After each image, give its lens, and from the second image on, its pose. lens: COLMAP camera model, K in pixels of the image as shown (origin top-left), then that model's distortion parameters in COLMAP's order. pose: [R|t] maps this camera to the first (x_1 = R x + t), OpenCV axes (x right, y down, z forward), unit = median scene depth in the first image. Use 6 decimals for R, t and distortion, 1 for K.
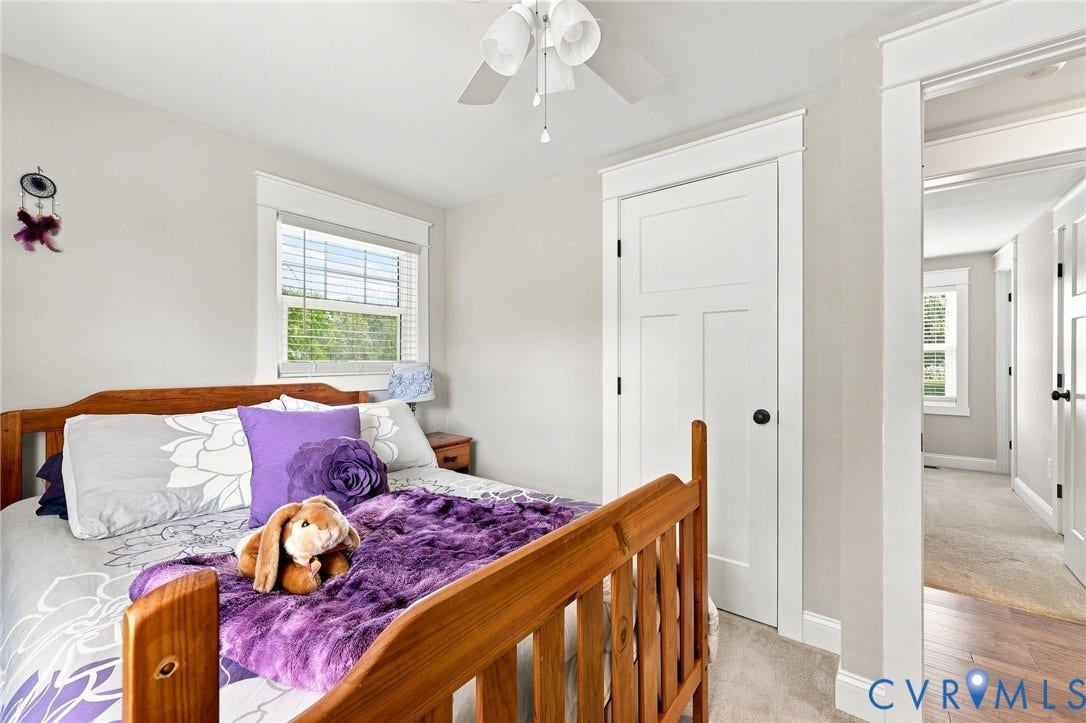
lens RADIAL K [[444.8, 0, 537.7], [0, 444.8, 359.0], [0, 0, 1]] dist [0.001059, 0.000129]
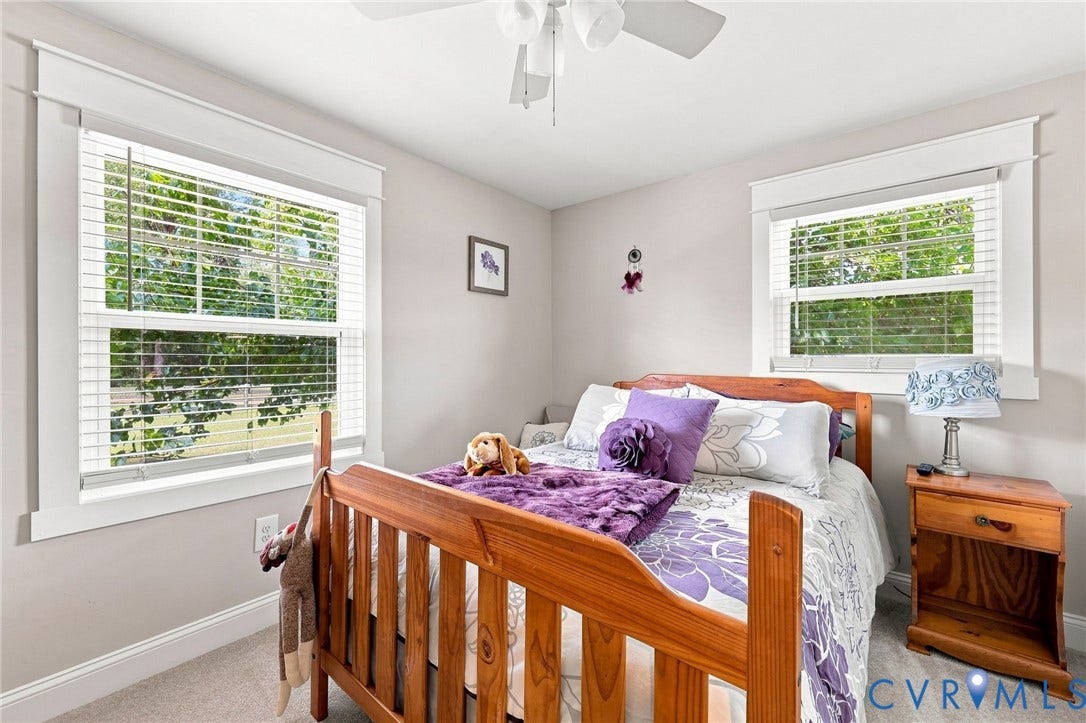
lens RADIAL K [[444.8, 0, 537.7], [0, 444.8, 359.0], [0, 0, 1]] dist [0.001059, 0.000129]
pose [[-0.041851, 0.004376, -0.999114, 0.662045], [0.000106, 0.999990, 0.004375, 0.012445], [0.999124, 0.000077, -0.041851, 0.691071]]
